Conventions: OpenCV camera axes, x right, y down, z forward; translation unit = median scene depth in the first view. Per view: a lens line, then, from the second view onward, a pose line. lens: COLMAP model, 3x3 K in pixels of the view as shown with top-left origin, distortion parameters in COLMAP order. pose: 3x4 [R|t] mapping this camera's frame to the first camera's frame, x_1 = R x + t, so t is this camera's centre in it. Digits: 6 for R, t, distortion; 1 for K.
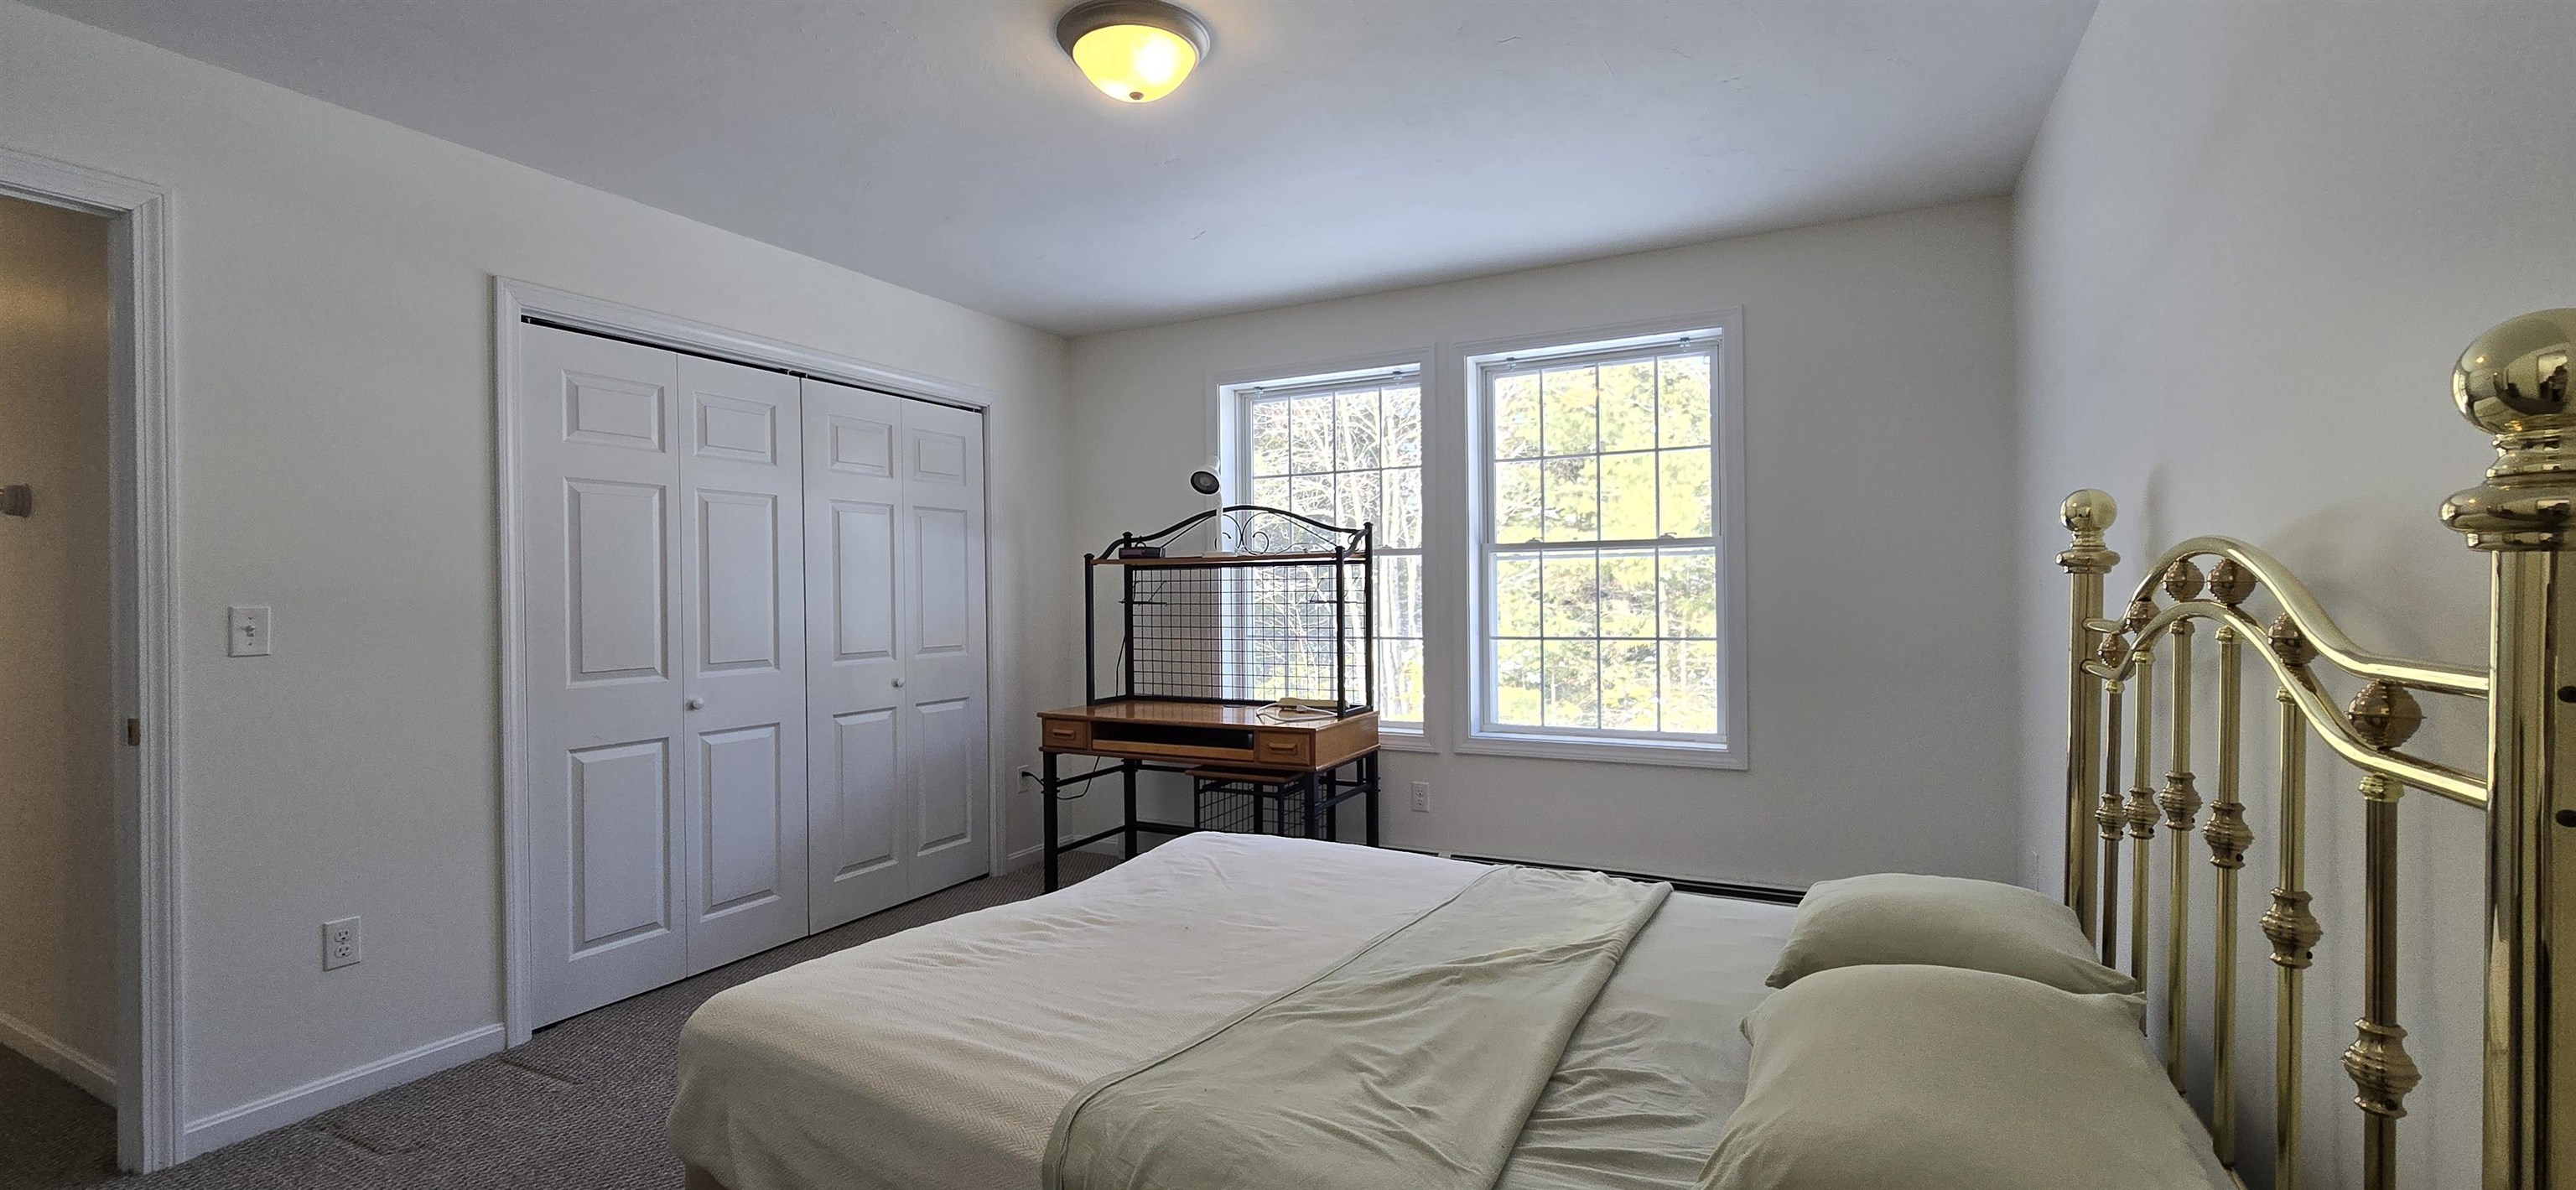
lens RADIAL K [[1066.1, 0, 1287.3], [0, 1066.1, 601.3], [0, 0, 1]] dist [-0.004714, 0.002019]
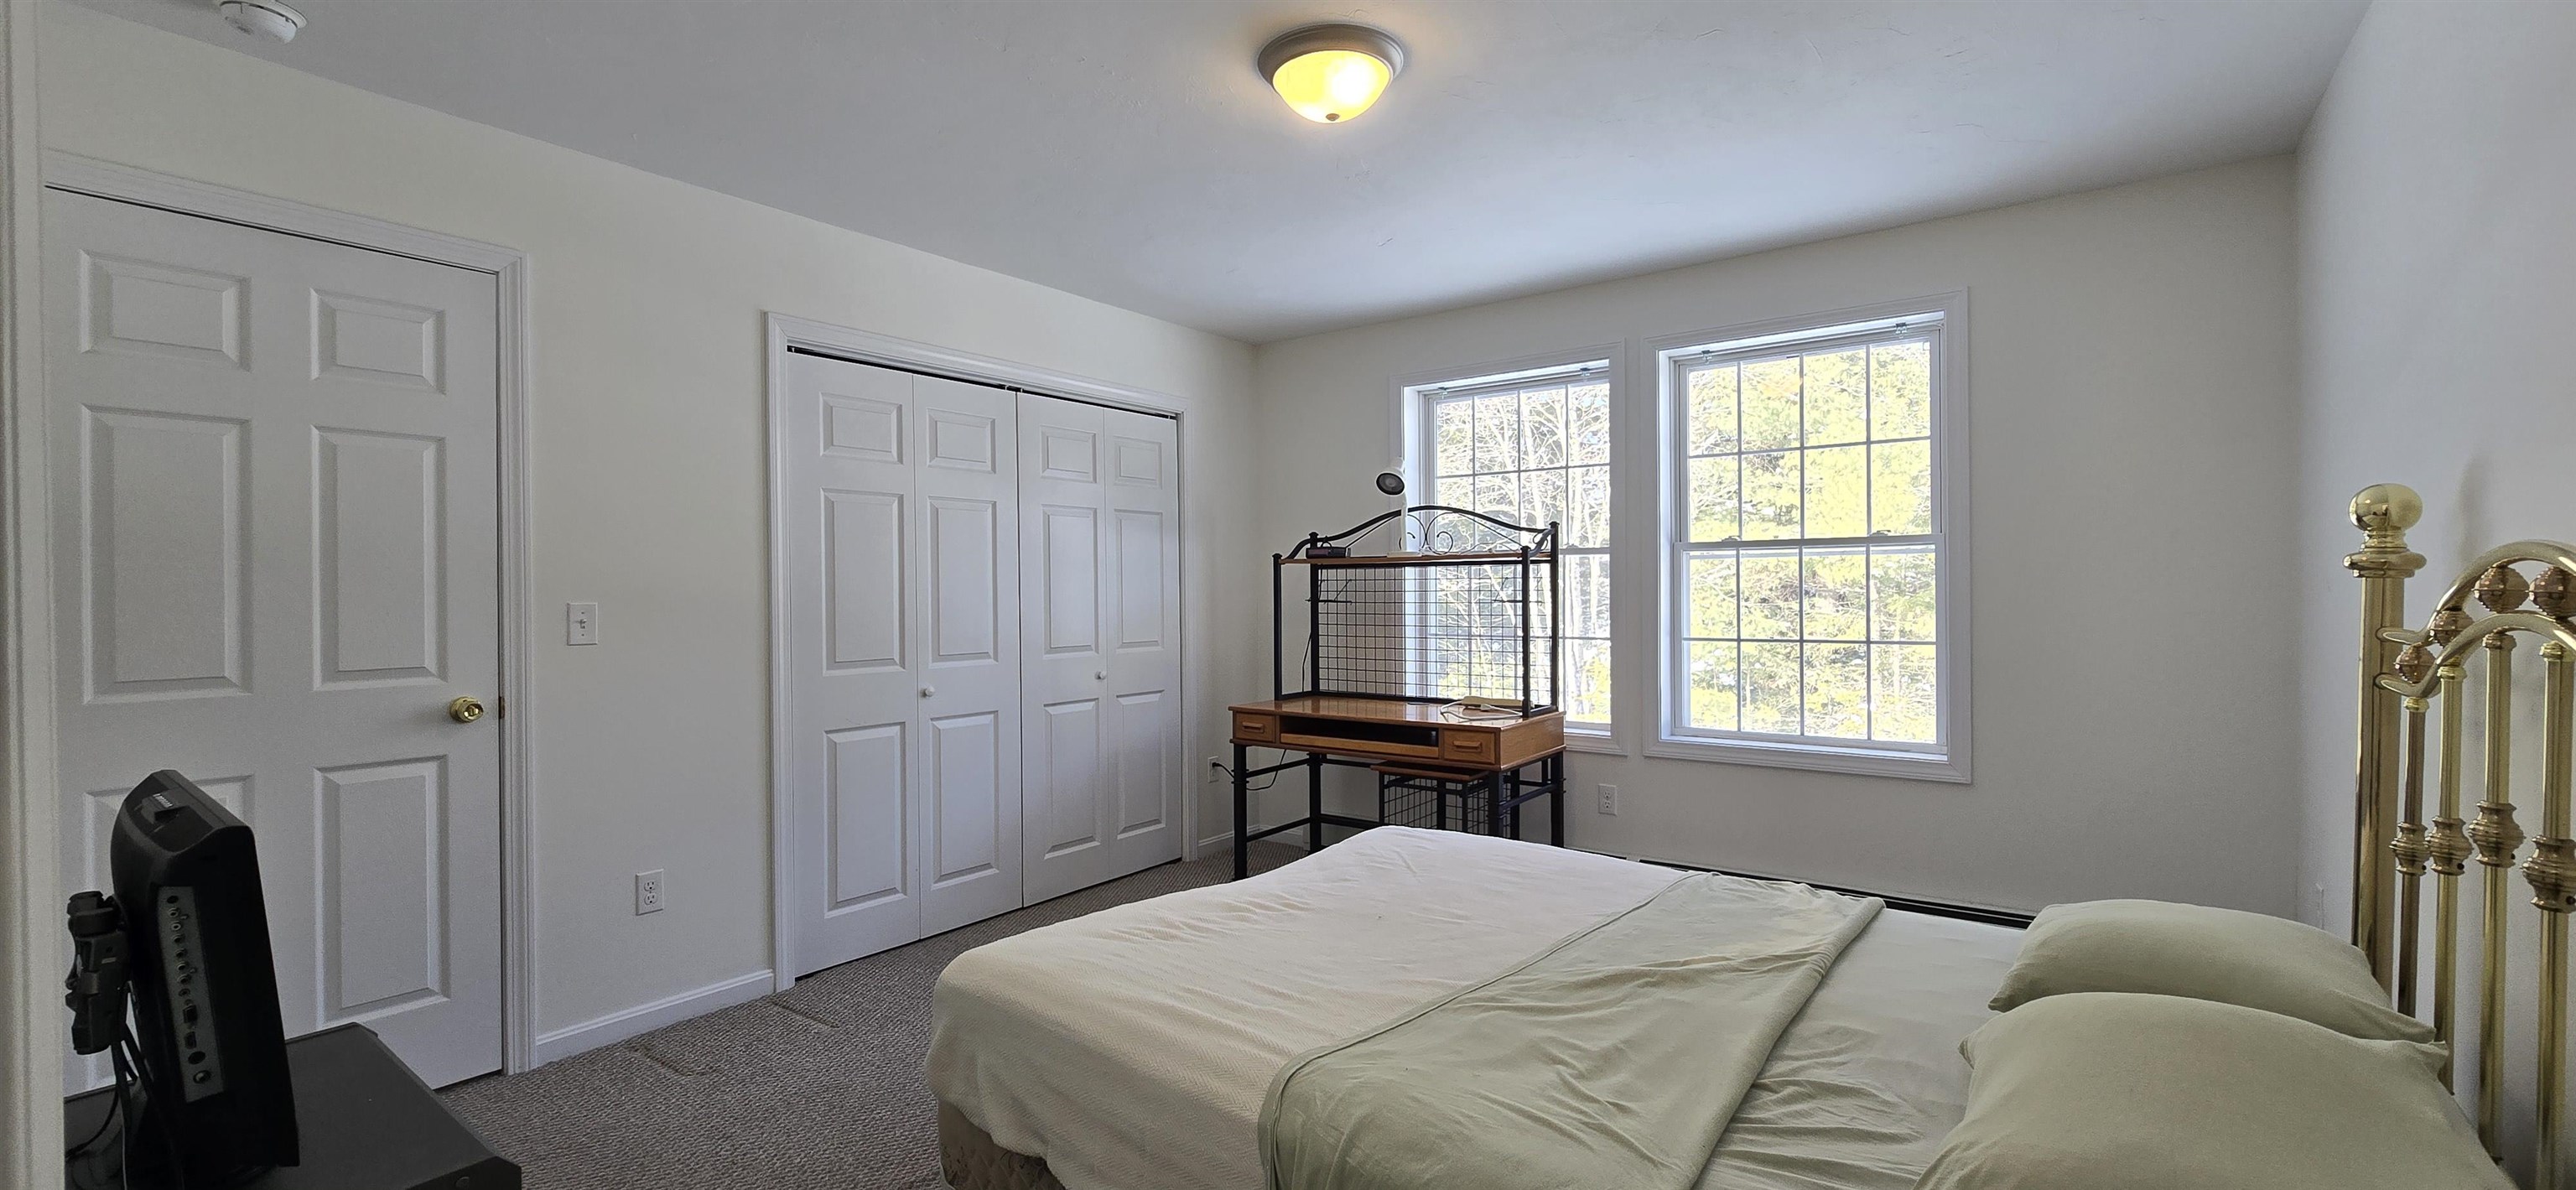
lens RADIAL K [[1066.1, 0, 1282.9], [0, 1066.1, 599.8], [0, 0, 1]] dist [-0.004714, 0.002019]
pose [[0.986023, 0.004710, -0.166544, -0.013177], [-0.004245, 0.999986, 0.003153, -0.005187], [0.166556, -0.002402, 0.986029, -0.033204]]
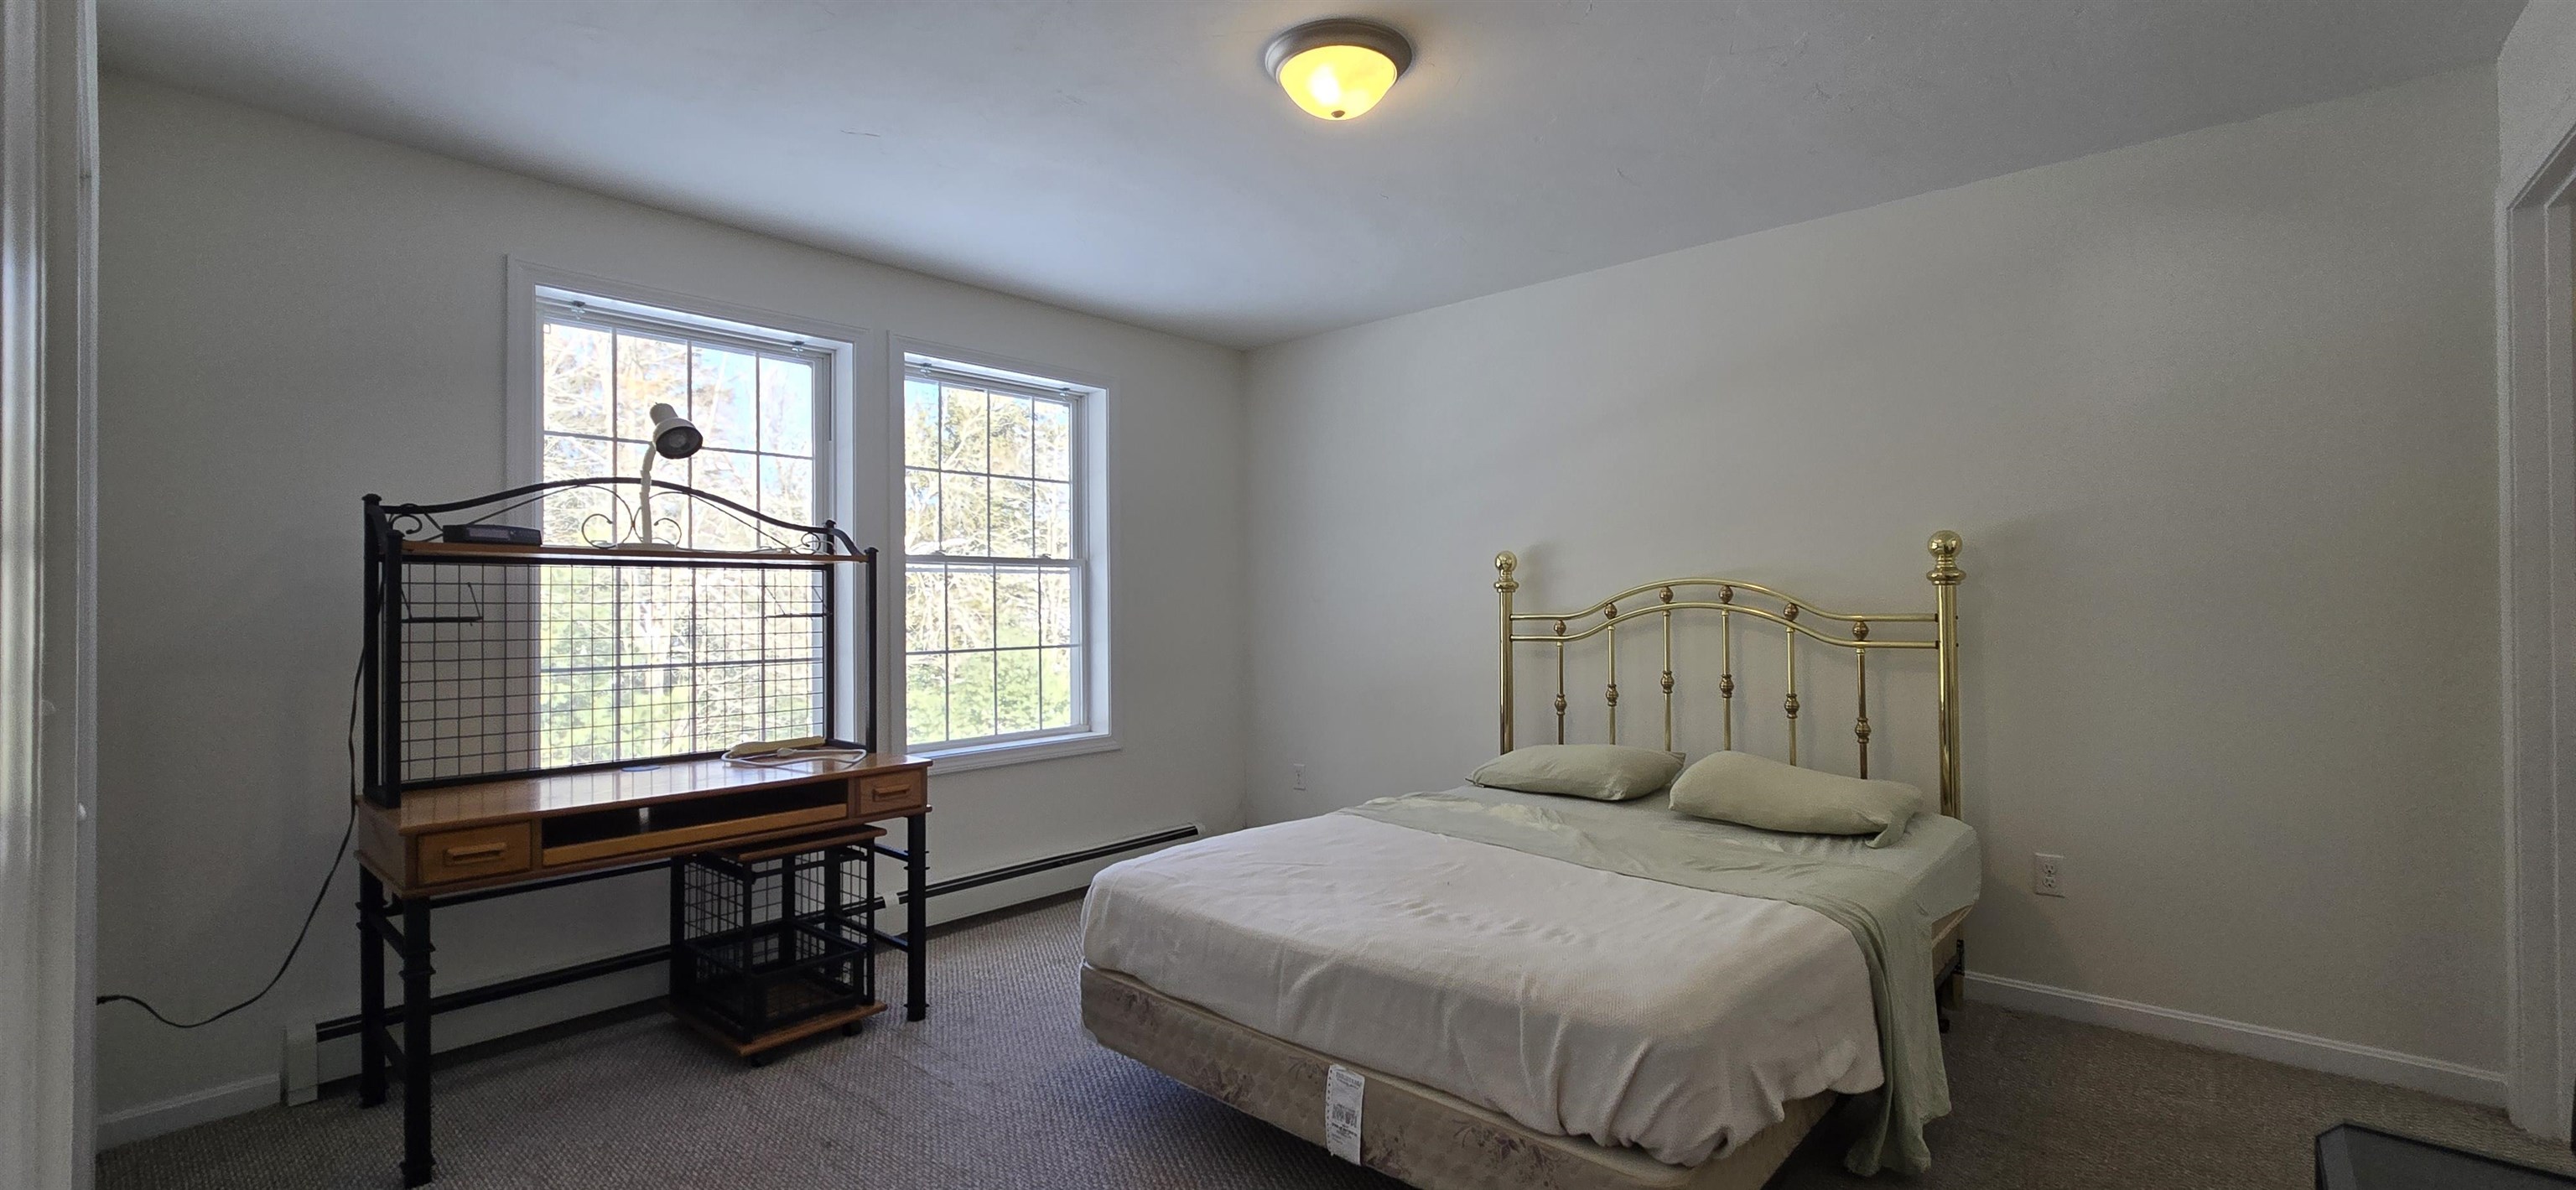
lens RADIAL K [[1066.1, 0, 1275.6], [0, 1066.1, 606.4], [0, 0, 1]] dist [-0.004714, 0.002019]
pose [[0.234551, 0.008400, 0.972067, -1.043992], [0.015066, 0.999811, -0.012275, 0.014459], [-0.971987, 0.017524, 0.234380, 0.747596]]
